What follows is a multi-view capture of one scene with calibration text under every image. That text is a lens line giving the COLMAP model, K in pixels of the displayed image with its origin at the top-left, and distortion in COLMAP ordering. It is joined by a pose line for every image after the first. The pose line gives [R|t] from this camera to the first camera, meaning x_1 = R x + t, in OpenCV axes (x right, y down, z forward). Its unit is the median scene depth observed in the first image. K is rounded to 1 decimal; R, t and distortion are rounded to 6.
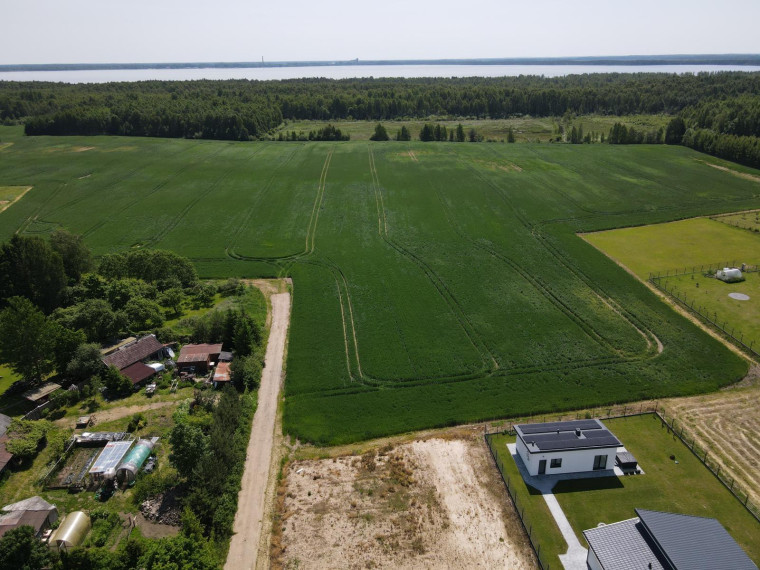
lens RADIAL K [[564.0, 0, 380.2], [0, 564.0, 270.6], [0, 0, 1]] dist [-0.007260, 0.036136]
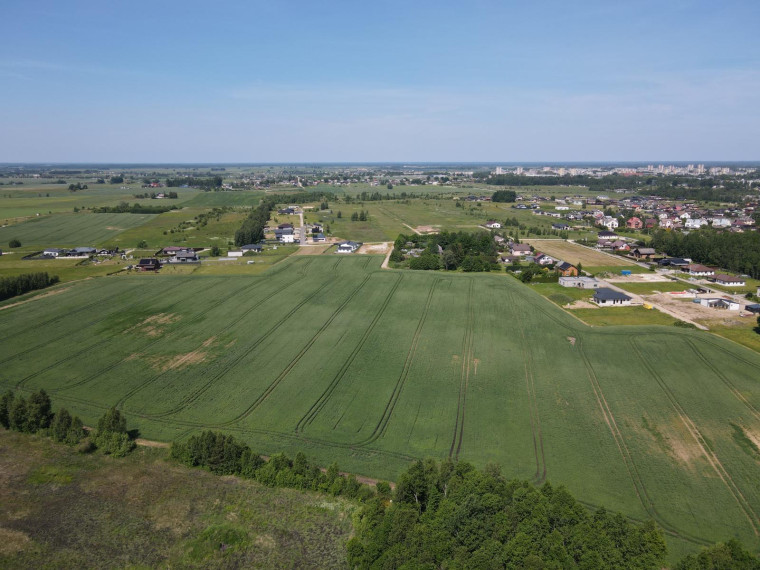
lens RADIAL K [[564.0, 0, 380.2], [0, 564.0, 270.6], [0, 0, 1]] dist [-0.007260, 0.036136]
pose [[-0.976384, -0.025942, 0.214481, -0.307828], [0.090600, 0.852086, 0.515501, -0.585402], [-0.196129, 0.522759, -0.829612, 1.336156]]
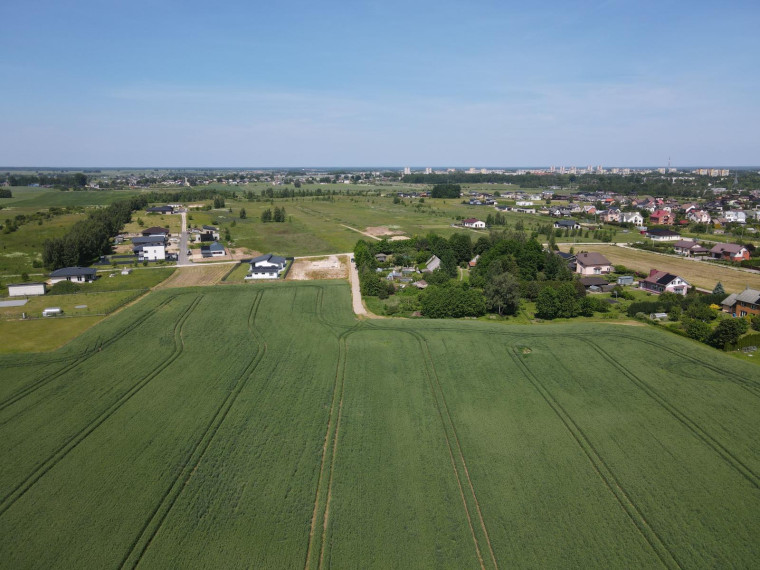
lens RADIAL K [[564.0, 0, 380.2], [0, 564.0, 270.6], [0, 0, 1]] dist [-0.007260, 0.036136]
pose [[-0.999288, 0.006659, 0.037136, -0.101847], [0.024937, 0.855201, 0.517696, -0.299007], [-0.028311, 0.518254, -0.854758, 0.796328]]
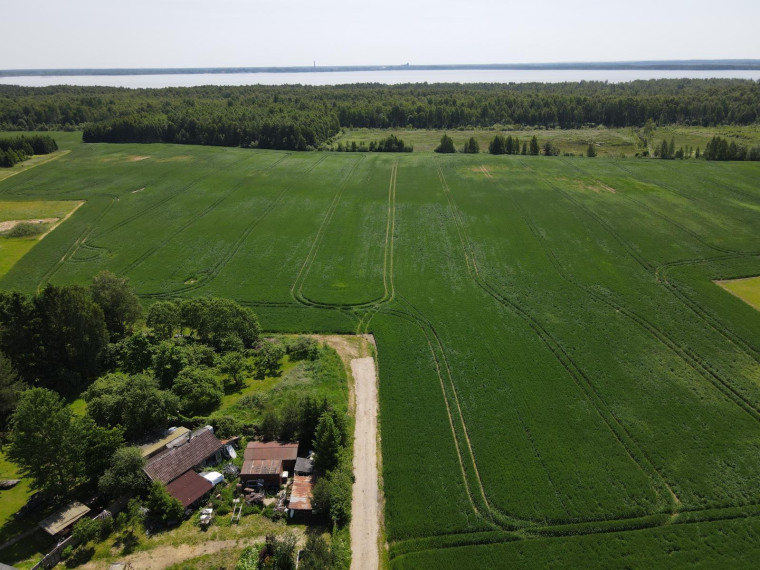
lens RADIAL K [[564.0, 0, 380.2], [0, 564.0, 270.6], [0, 0, 1]] dist [-0.007260, 0.036136]
pose [[0.996615, 0.028692, -0.077045, -0.032889], [-0.029236, 0.999555, -0.005931, -0.028993], [0.076840, 0.008164, 0.997010, 0.069191]]
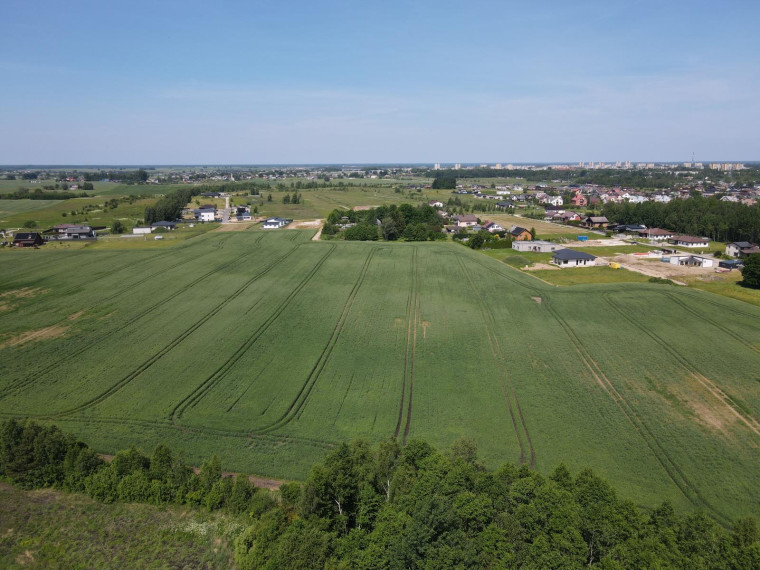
lens RADIAL K [[564.0, 0, 380.2], [0, 564.0, 270.6], [0, 0, 1]] dist [-0.007260, 0.036136]
pose [[-0.993717, -0.003089, 0.111881, -0.296159], [0.055880, 0.852426, 0.519853, -0.464300], [-0.096976, 0.522839, -0.846897, 1.244618]]
